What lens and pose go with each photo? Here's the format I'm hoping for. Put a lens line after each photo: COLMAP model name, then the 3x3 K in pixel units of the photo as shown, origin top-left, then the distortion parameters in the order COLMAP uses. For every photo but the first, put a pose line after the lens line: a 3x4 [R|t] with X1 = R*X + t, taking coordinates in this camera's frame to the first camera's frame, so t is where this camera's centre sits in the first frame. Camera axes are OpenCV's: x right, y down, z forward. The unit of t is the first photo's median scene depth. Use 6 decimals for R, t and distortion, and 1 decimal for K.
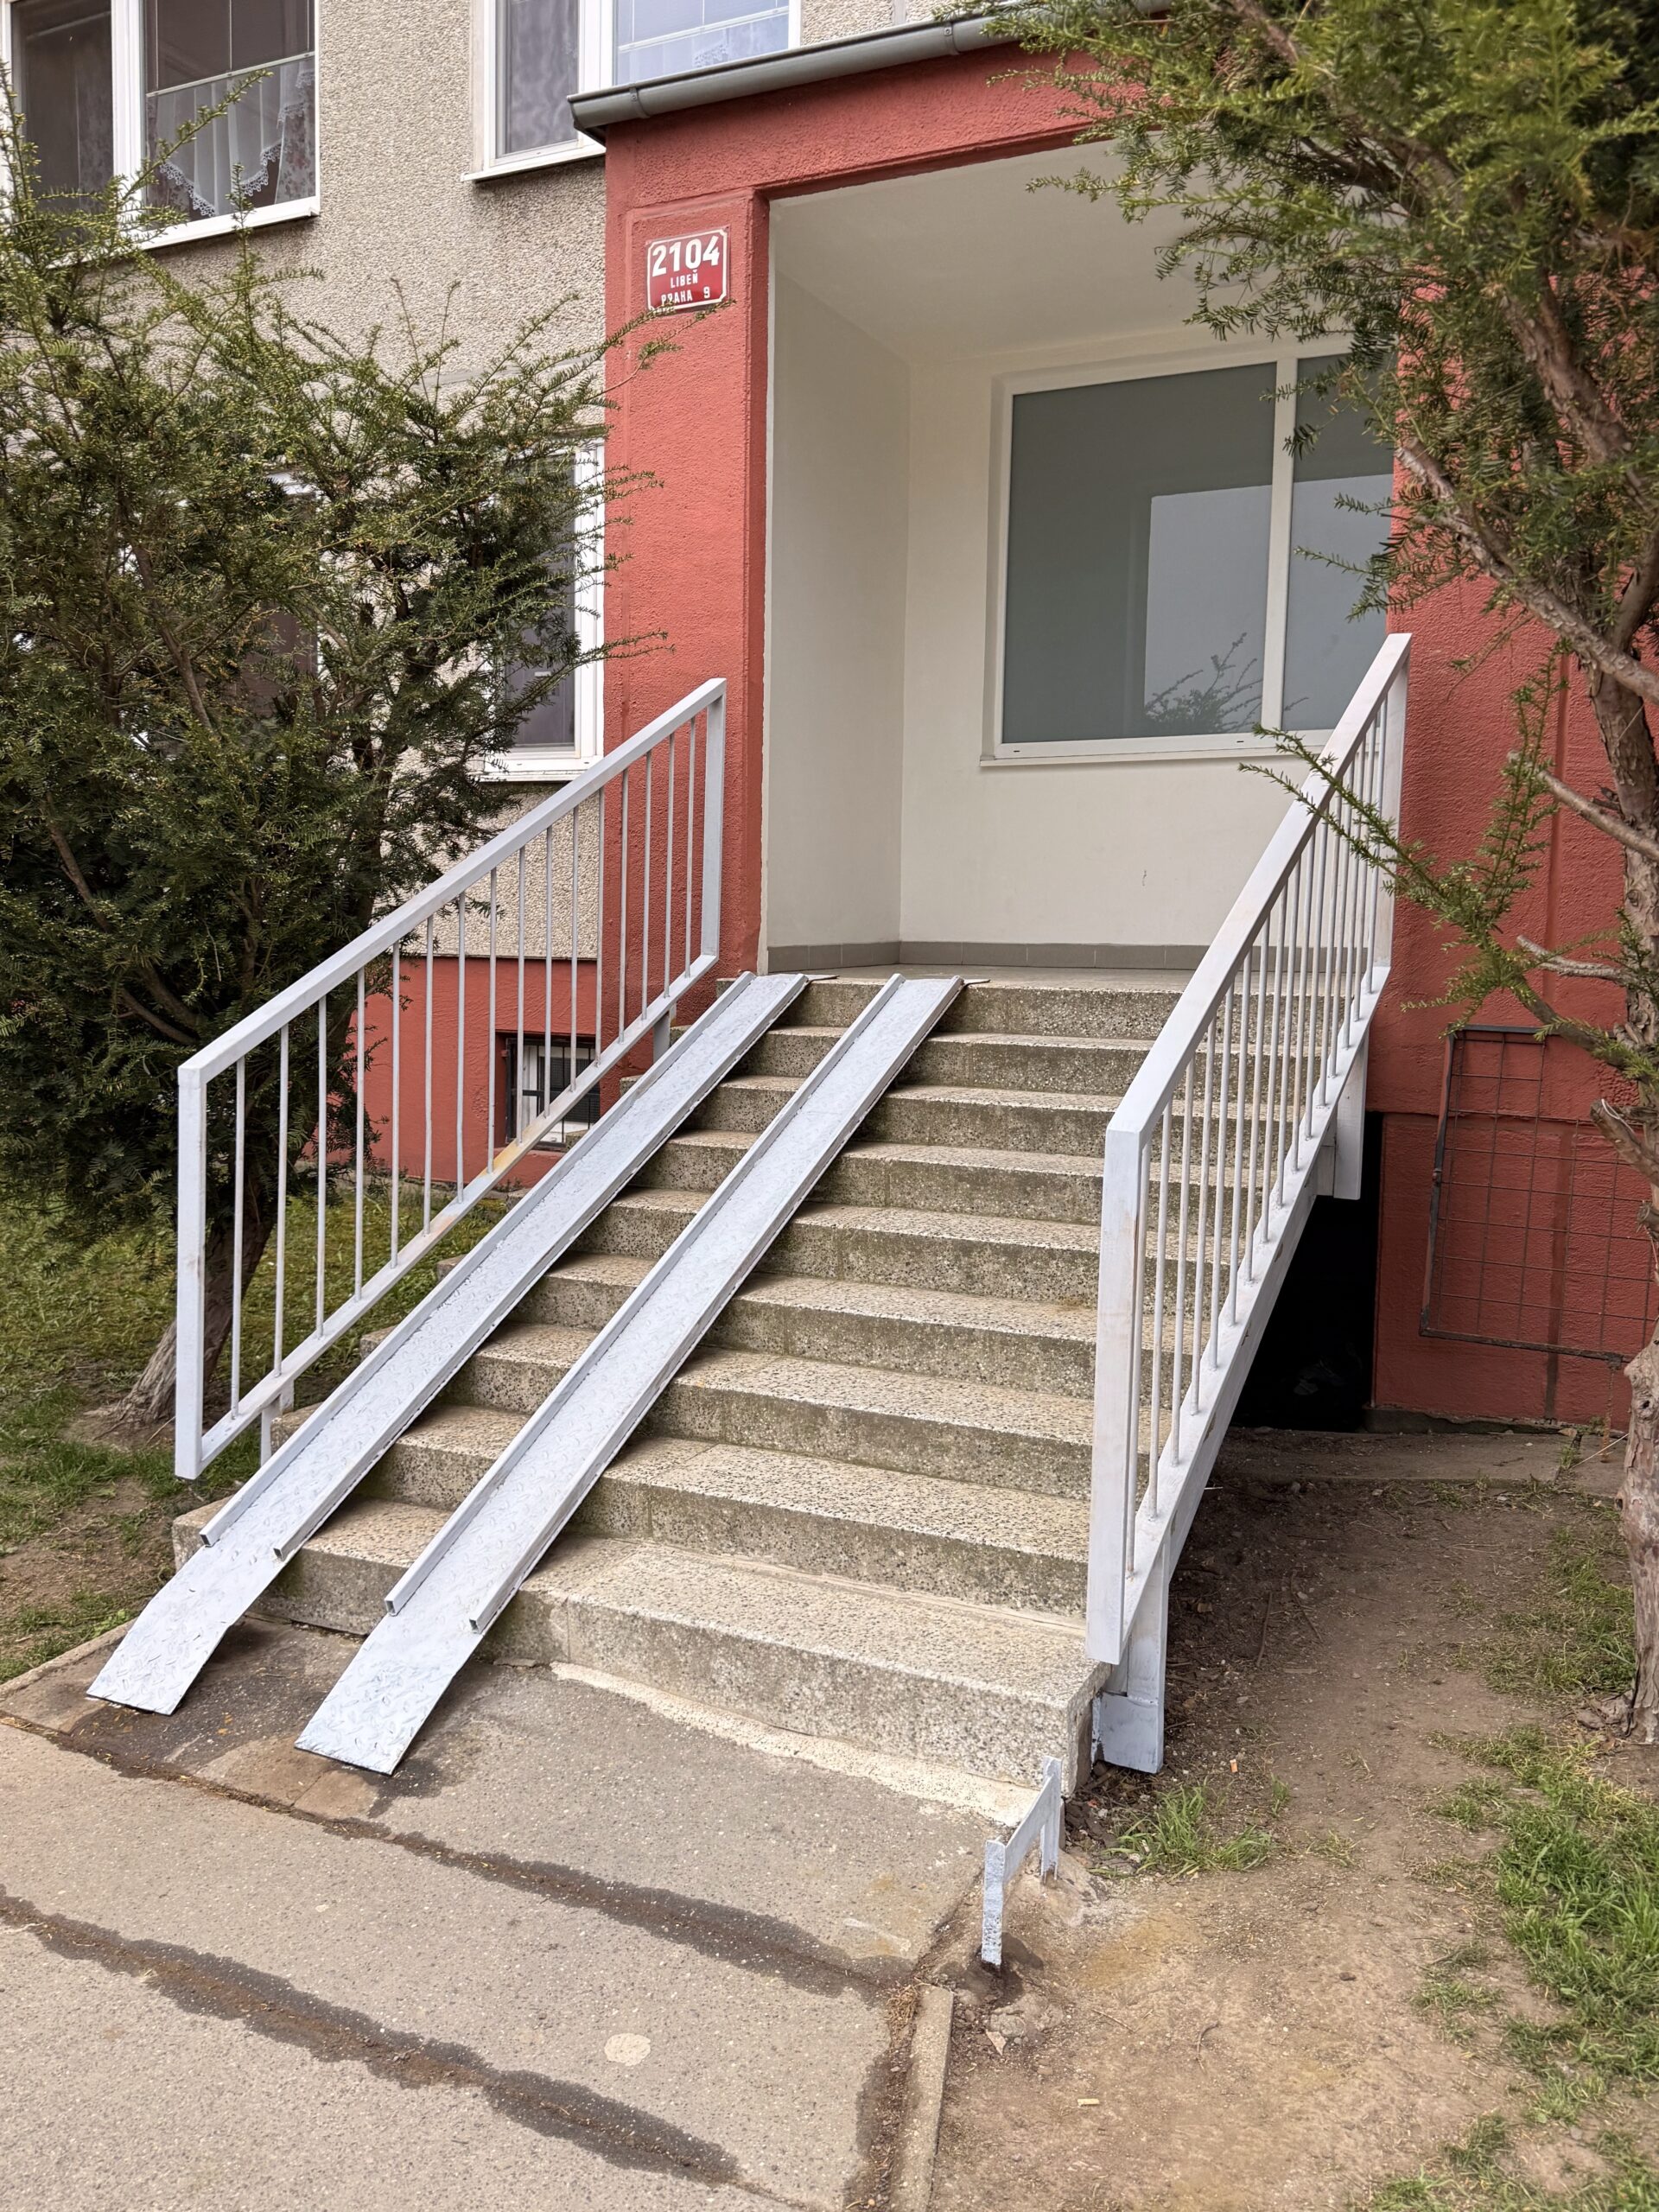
lens RADIAL K [[1787.7, 0, 817.5], [0, 1787.7, 1091.7], [0, 0, 1]] dist [0.174894, -0.352879]
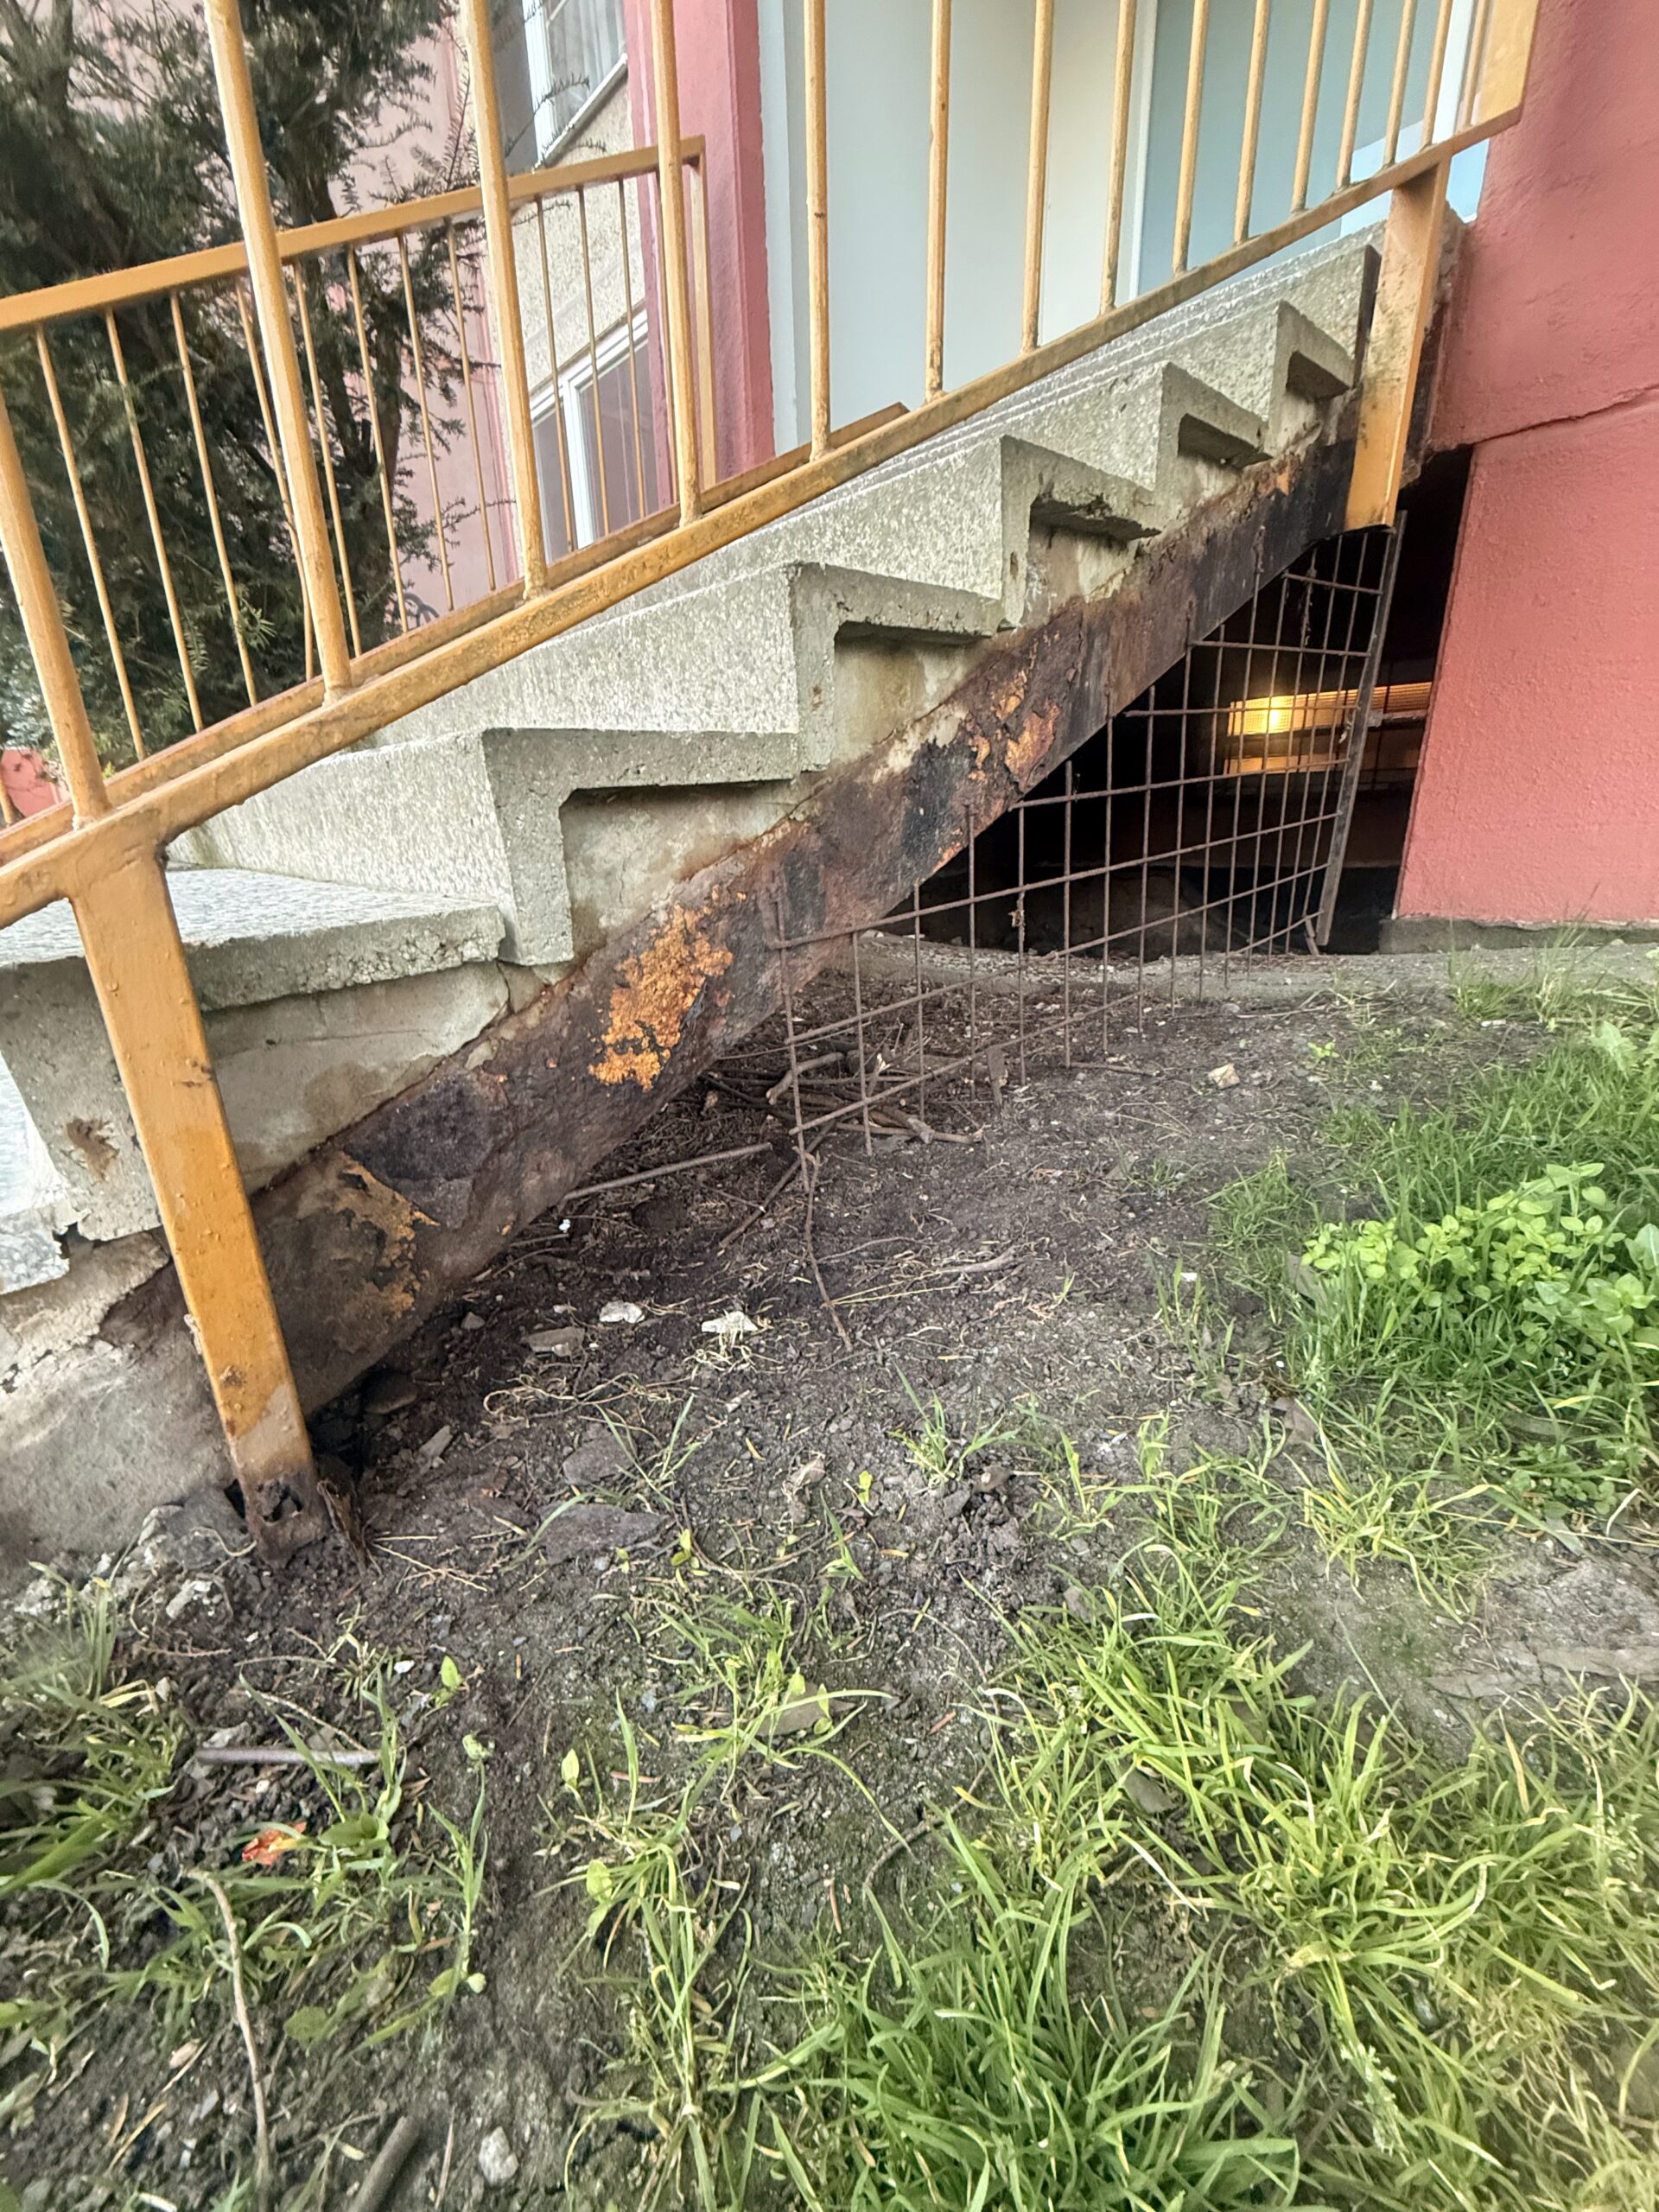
lens RADIAL K [[880.2, 0, 826.6], [0, 880.2, 1098.8], [0, 0, 1]] dist [-0.000977, -0.000055]
pose [[0.934489, 0.070151, -0.349011, 0.289072], [0.013761, 0.972540, 0.232327, 0.207570], [0.355725, -0.221910, 0.907863, 0.759090]]
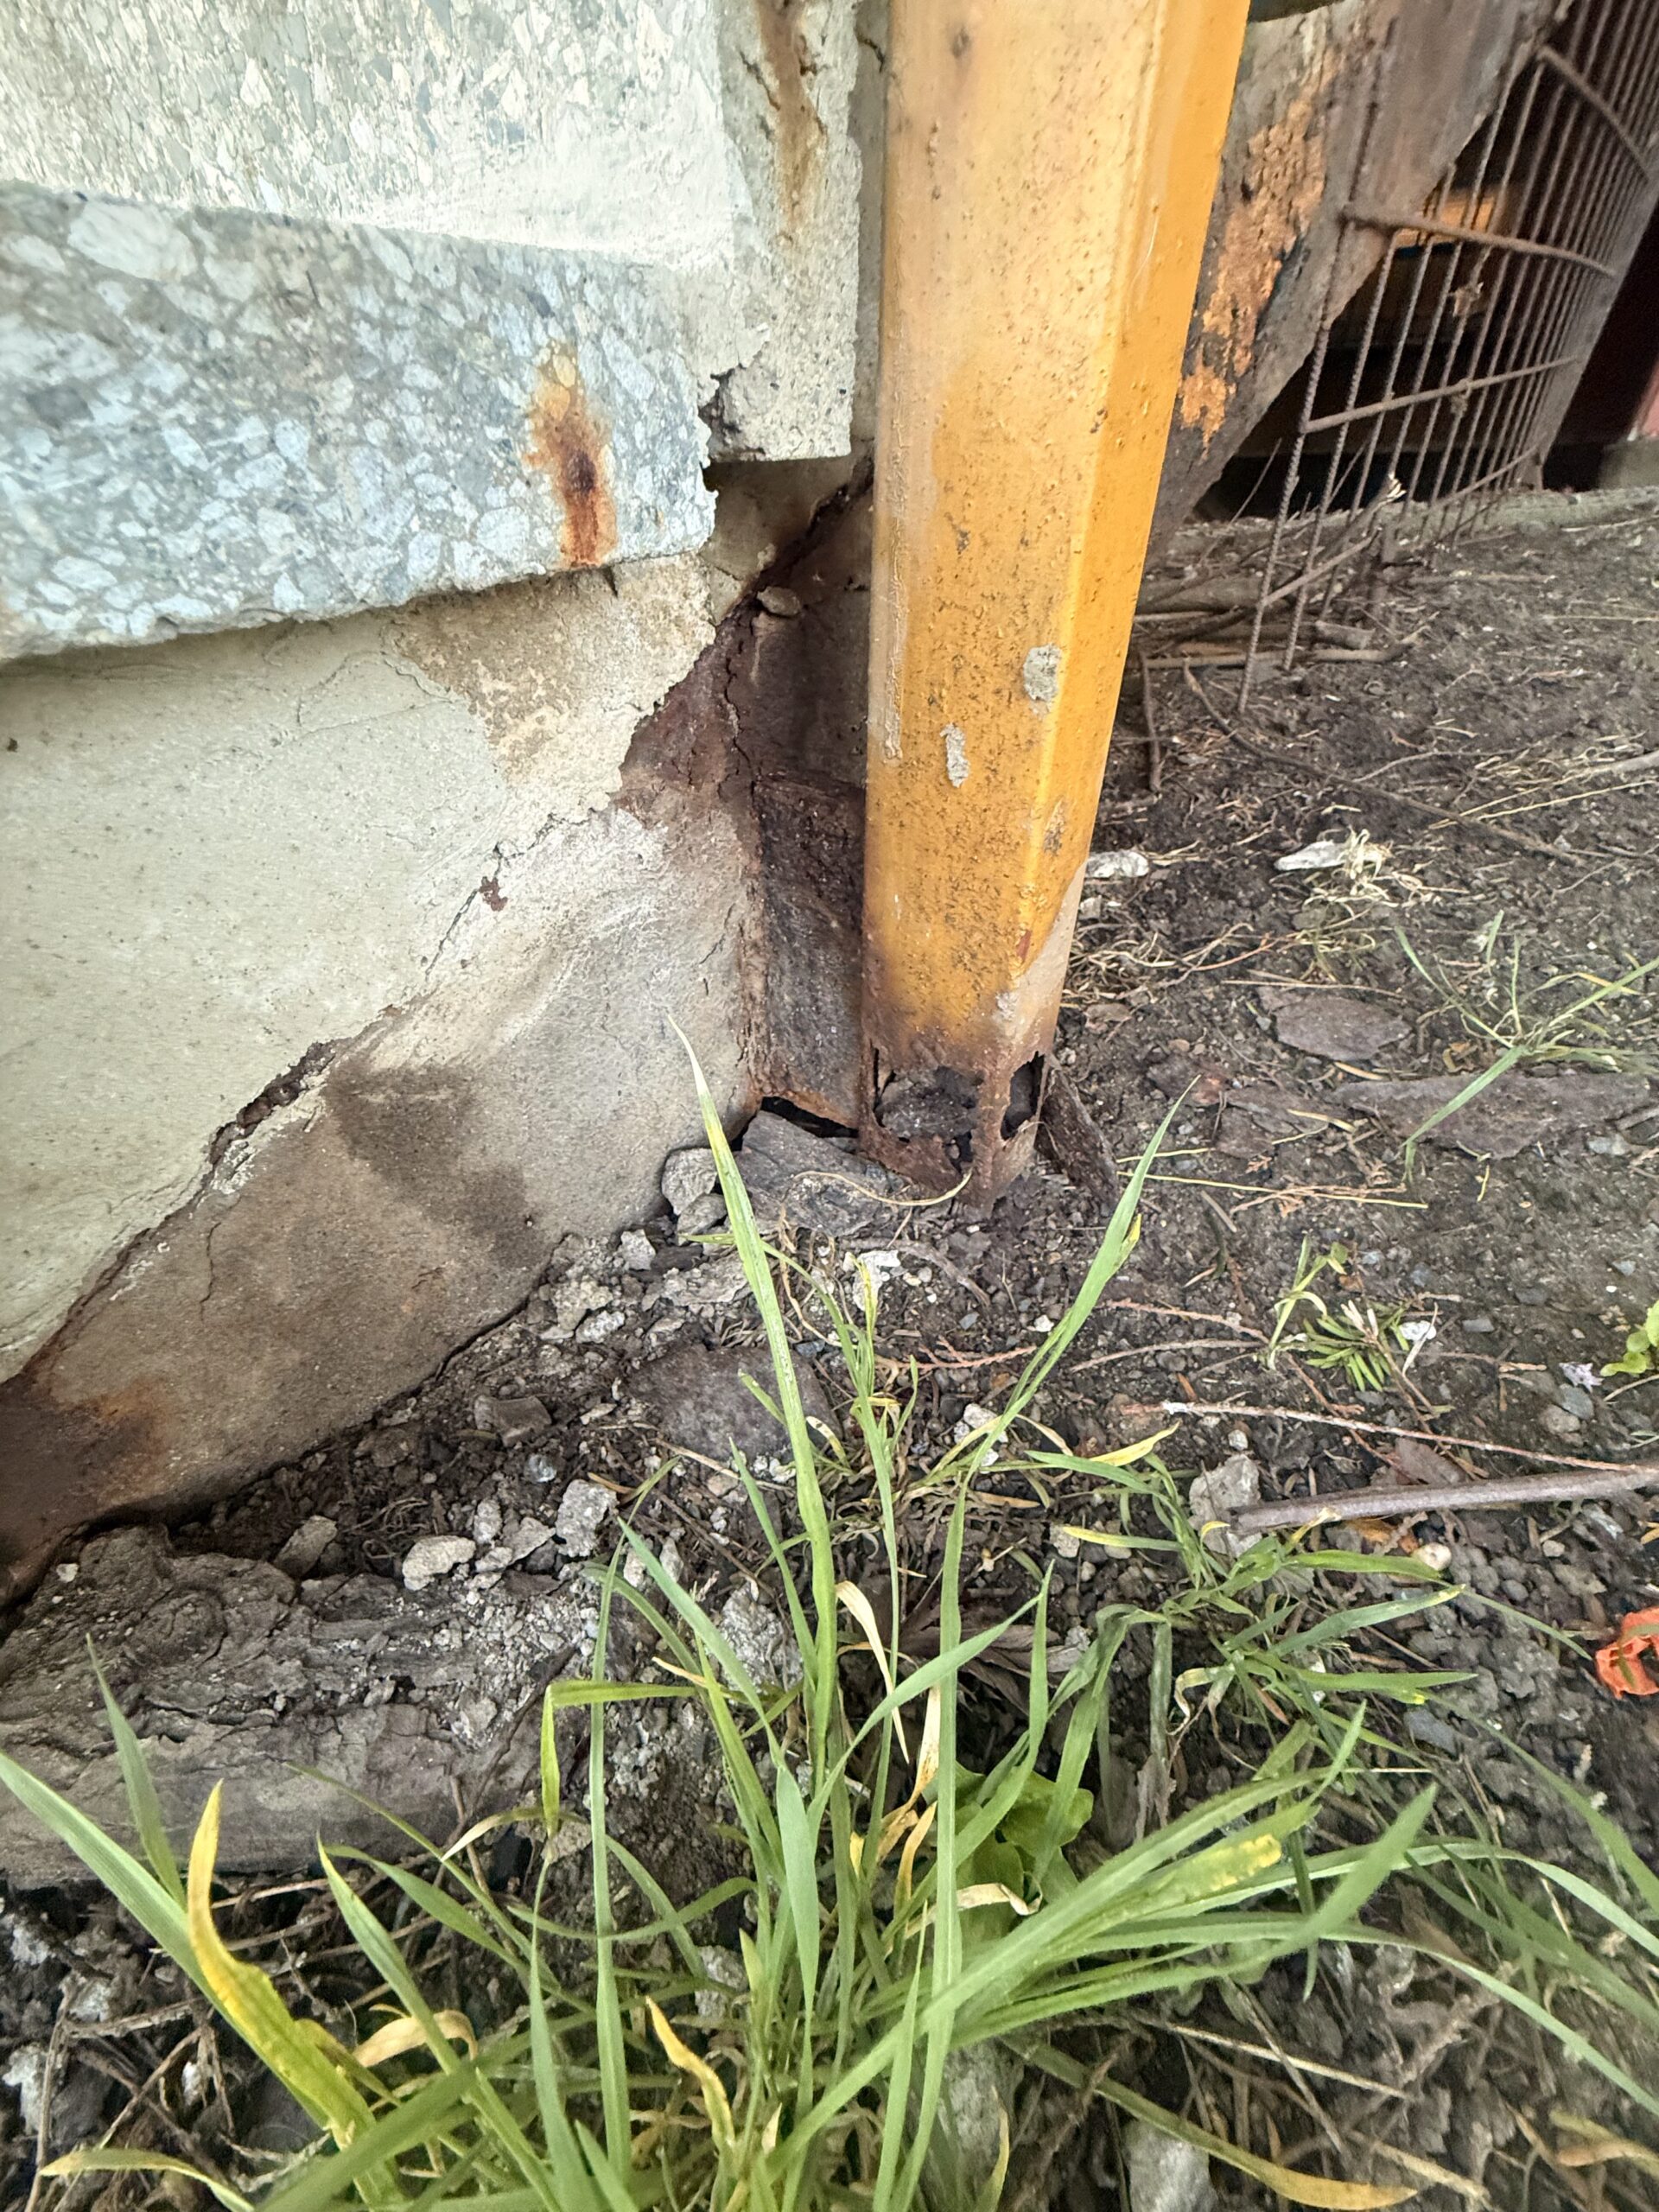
lens RADIAL K [[877.9, 0, 826.4], [0, 877.9, 1100.0], [0, 0, 1]] dist [-0.002291, 0.000564]
pose [[0.979264, 0.100928, -0.175656, 0.155122], [0.008546, 0.845712, 0.533572, 0.263119], [0.202407, -0.524009, 0.827313, 0.776051]]
